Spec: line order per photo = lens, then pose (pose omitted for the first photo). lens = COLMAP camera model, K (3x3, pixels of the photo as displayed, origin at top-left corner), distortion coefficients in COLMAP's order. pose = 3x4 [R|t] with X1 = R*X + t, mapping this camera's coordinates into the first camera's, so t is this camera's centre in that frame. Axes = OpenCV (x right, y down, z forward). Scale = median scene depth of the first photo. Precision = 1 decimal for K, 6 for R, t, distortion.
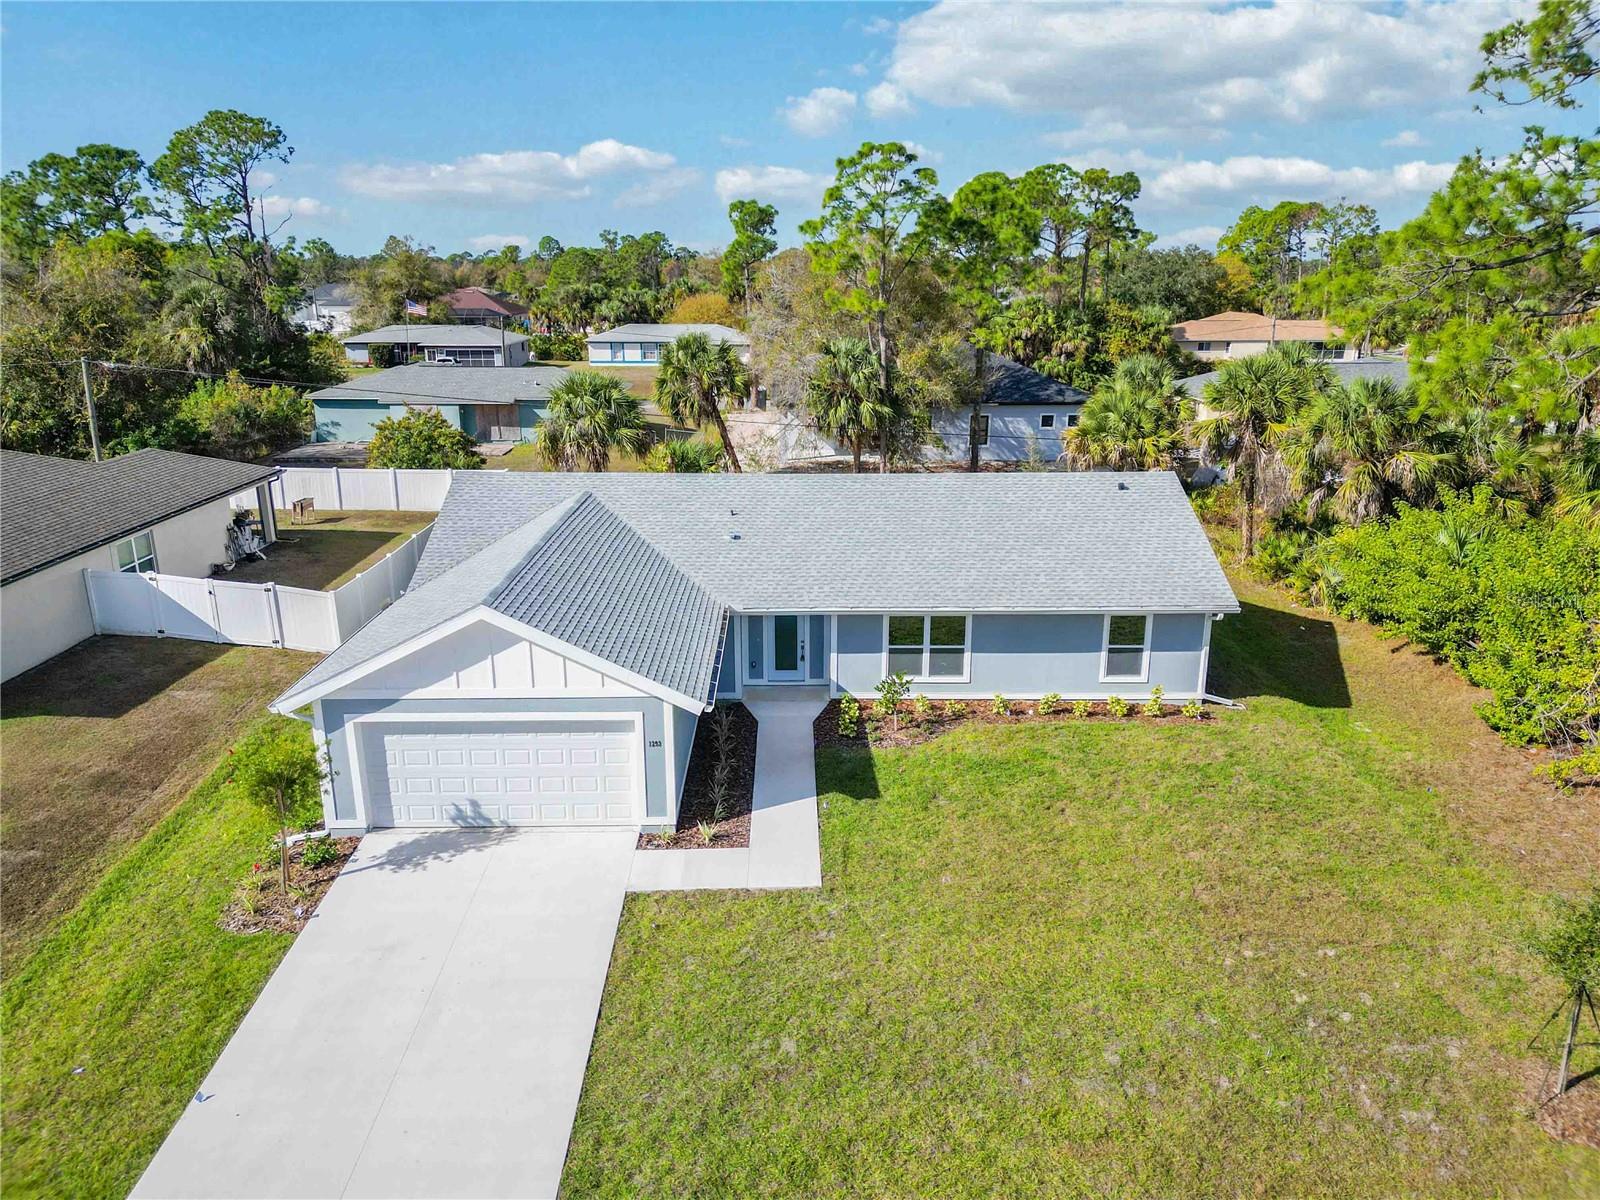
lens RADIAL K [[1120.1, 0, 797.2], [0, 1120.1, 603.6], [0, 0, 1]] dist [0.056977, -0.054886]
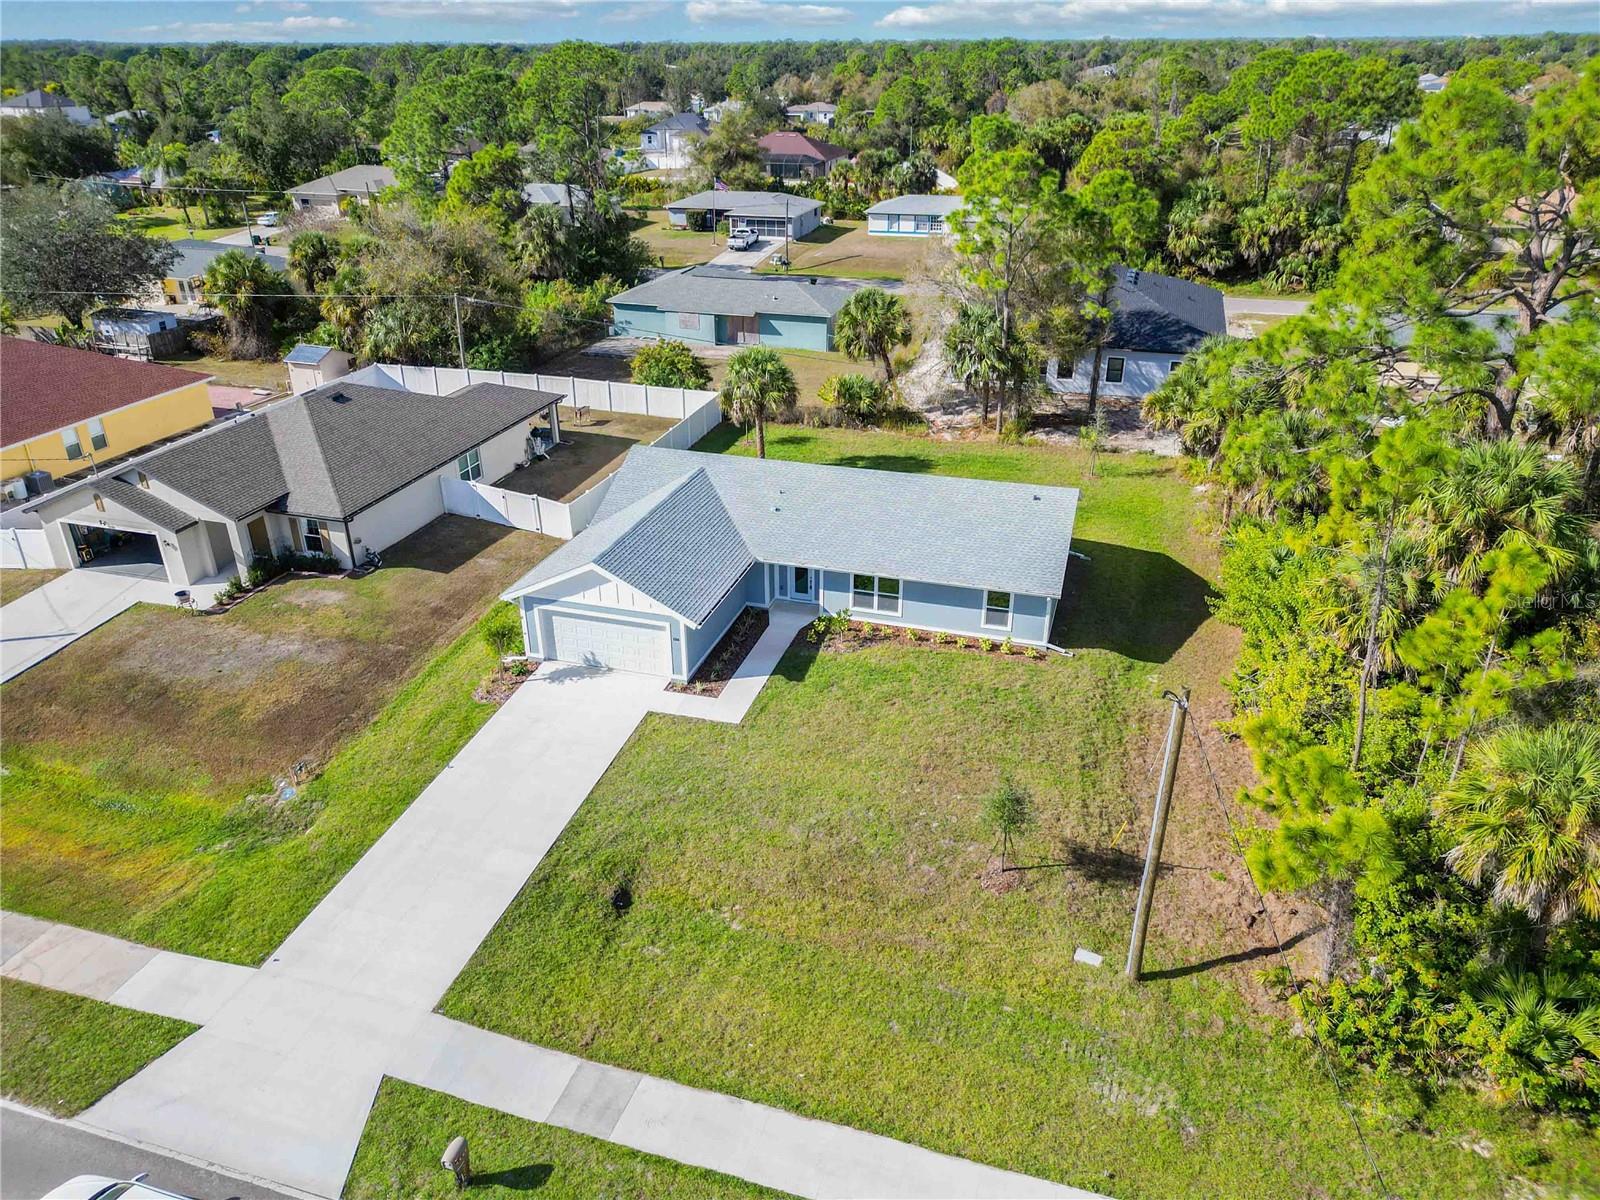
lens RADIAL K [[1120.4, 0, 800.0], [0, 1120.4, 600.0], [0, 0, 1]] dist [0.077655, -0.082109]
pose [[0.953156, 0.130508, -0.272876, 0.452822], [-0.082561, 0.980126, 0.180380, -0.234060], [0.290994, -0.149401, 0.944988, -0.573886]]
